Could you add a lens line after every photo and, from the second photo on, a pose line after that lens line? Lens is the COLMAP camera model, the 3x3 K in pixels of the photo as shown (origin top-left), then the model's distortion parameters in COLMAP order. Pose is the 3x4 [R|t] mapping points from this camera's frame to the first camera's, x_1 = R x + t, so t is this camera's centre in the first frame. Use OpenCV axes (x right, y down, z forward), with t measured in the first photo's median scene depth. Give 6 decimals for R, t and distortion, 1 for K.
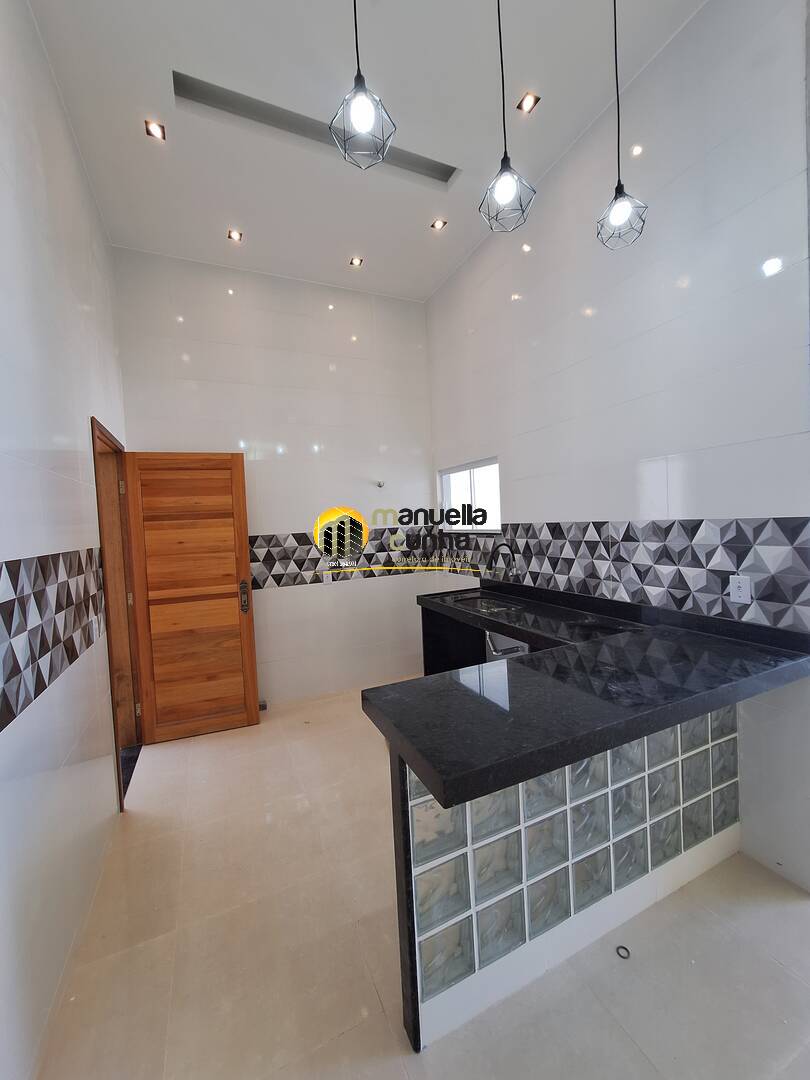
lens RADIAL K [[432.2, 0, 403.5], [0, 432.2, 538.6], [0, 0, 1]] dist [0.000552, 0.000295]
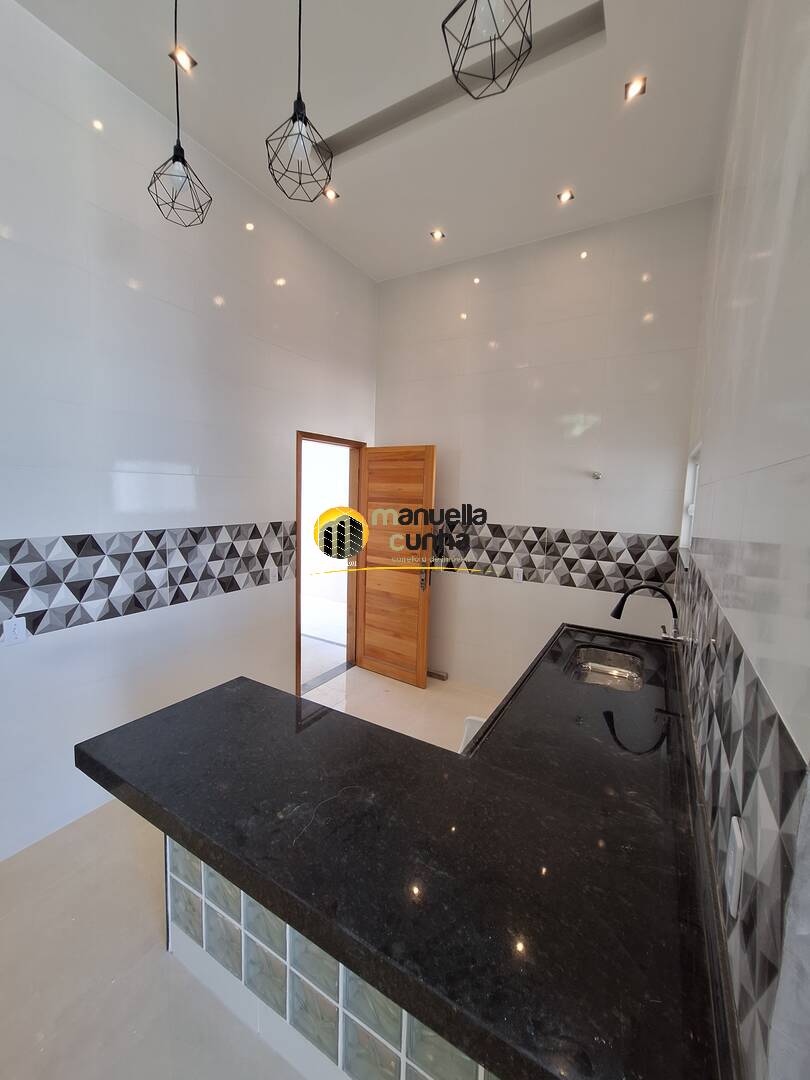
lens RADIAL K [[432.6, 0, 405.0], [0, 432.6, 540.0], [0, 0, 1]] dist [-0.000384, 0.000213]
pose [[0.581142, 0.155544, -0.798799, 0.485650], [-0.092490, 0.987828, 0.125064, -0.092038], [0.808529, 0.001201, 0.588455, 0.307013]]
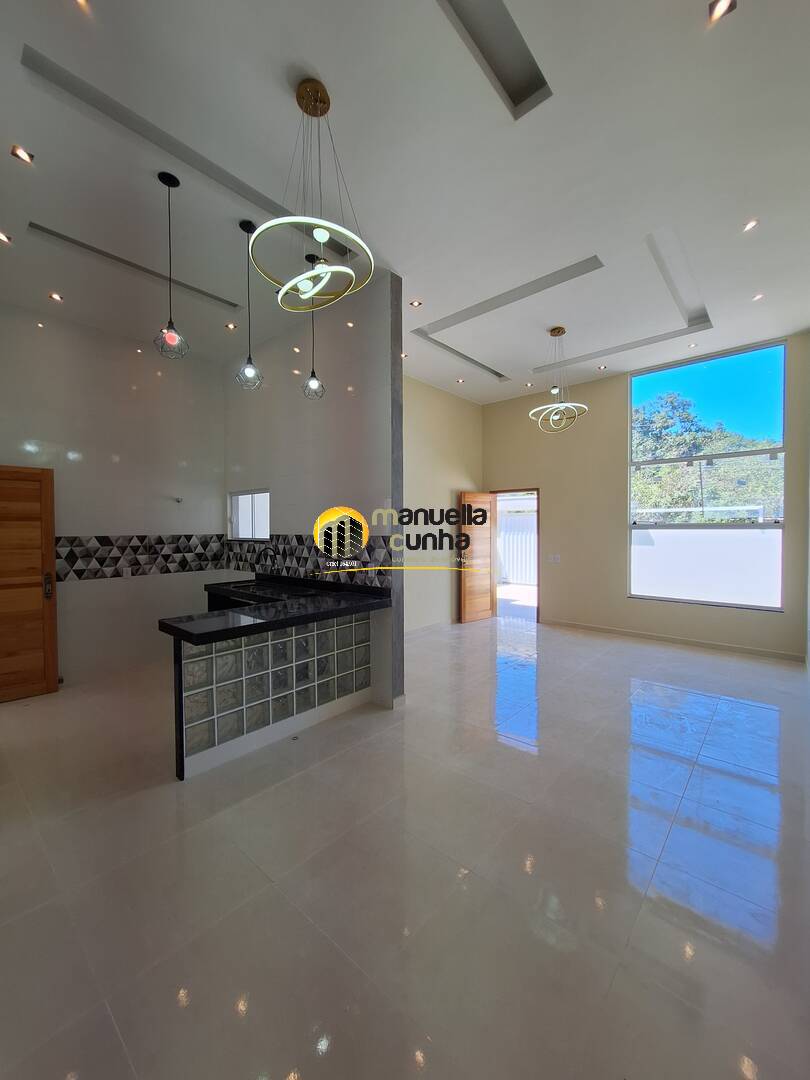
lens RADIAL K [[425.3, 0, 404.8], [0, 425.3, 536.6], [0, 0, 1]] dist [-0.010856, 0.000195]
pose [[0.908230, 0.036127, 0.416910, 0.042859], [-0.022665, 0.999051, -0.037197, 0.016203], [-0.417858, 0.024334, 0.908186, -0.505780]]
